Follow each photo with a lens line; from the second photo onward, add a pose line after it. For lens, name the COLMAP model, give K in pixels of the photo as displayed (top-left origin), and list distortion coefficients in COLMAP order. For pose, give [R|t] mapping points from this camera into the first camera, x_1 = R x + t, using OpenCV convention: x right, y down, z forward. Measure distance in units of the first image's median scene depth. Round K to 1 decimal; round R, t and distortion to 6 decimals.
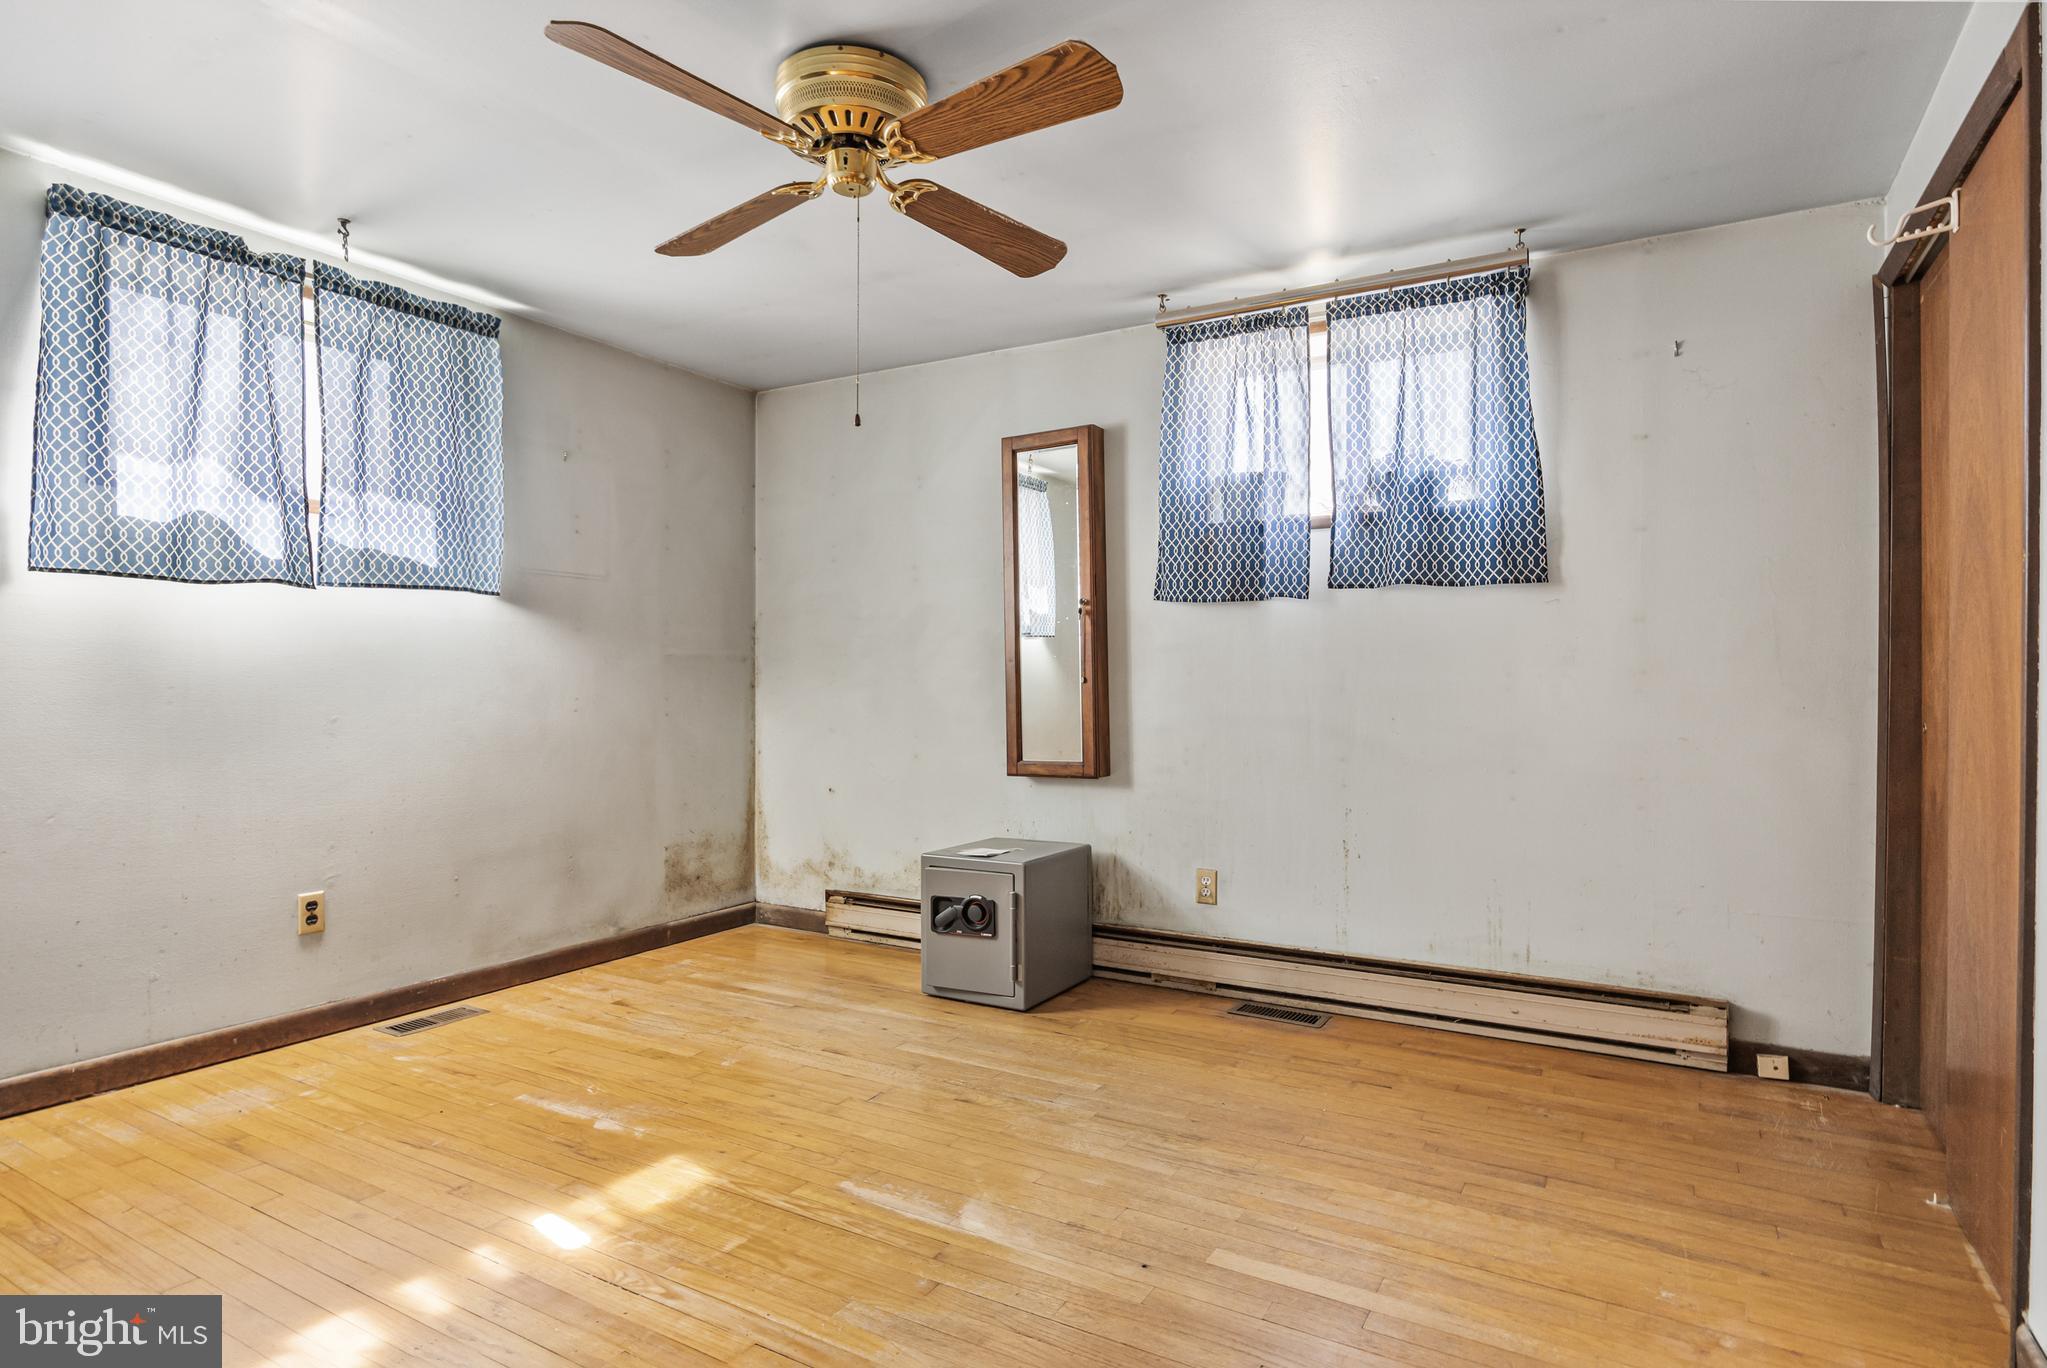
lens RADIAL K [[1092.1, 0, 1015.3], [0, 1092.1, 687.5], [0, 0, 1]] dist [-0.007612, -0.001557]
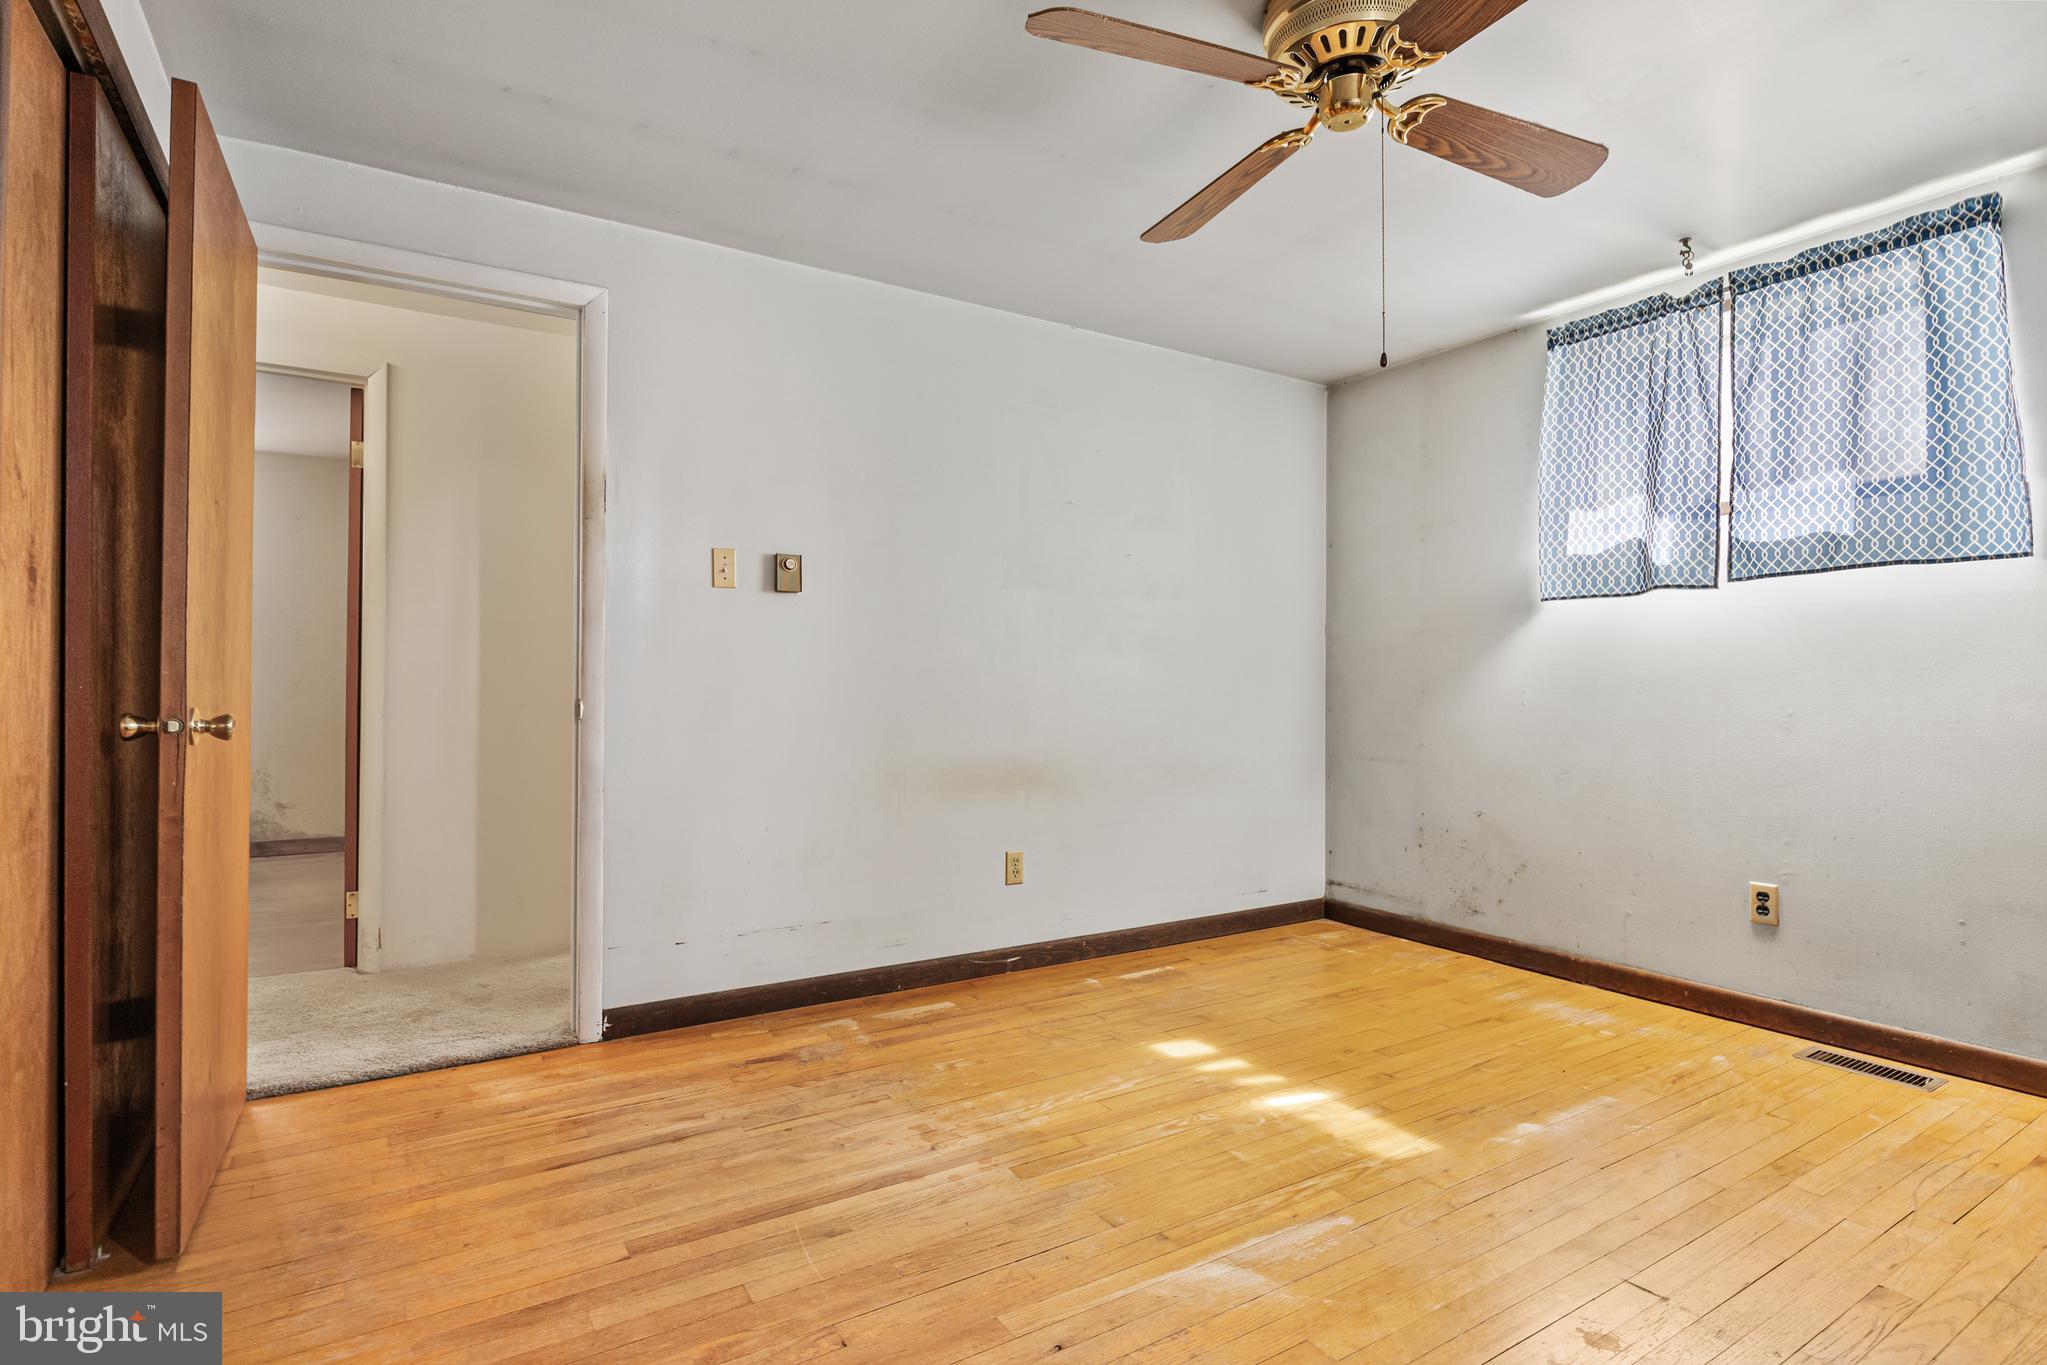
lens RADIAL K [[1023.1, 0, 1021.1], [0, 1023.1, 682.3], [0, 0, 1]] dist [-0.007421, -0.002188]
pose [[-0.467523, -0.010620, -0.883917, 0.540481], [-0.008334, 0.999936, -0.007606, 0.014361], [0.883942, 0.003810, -0.467582, 0.865928]]
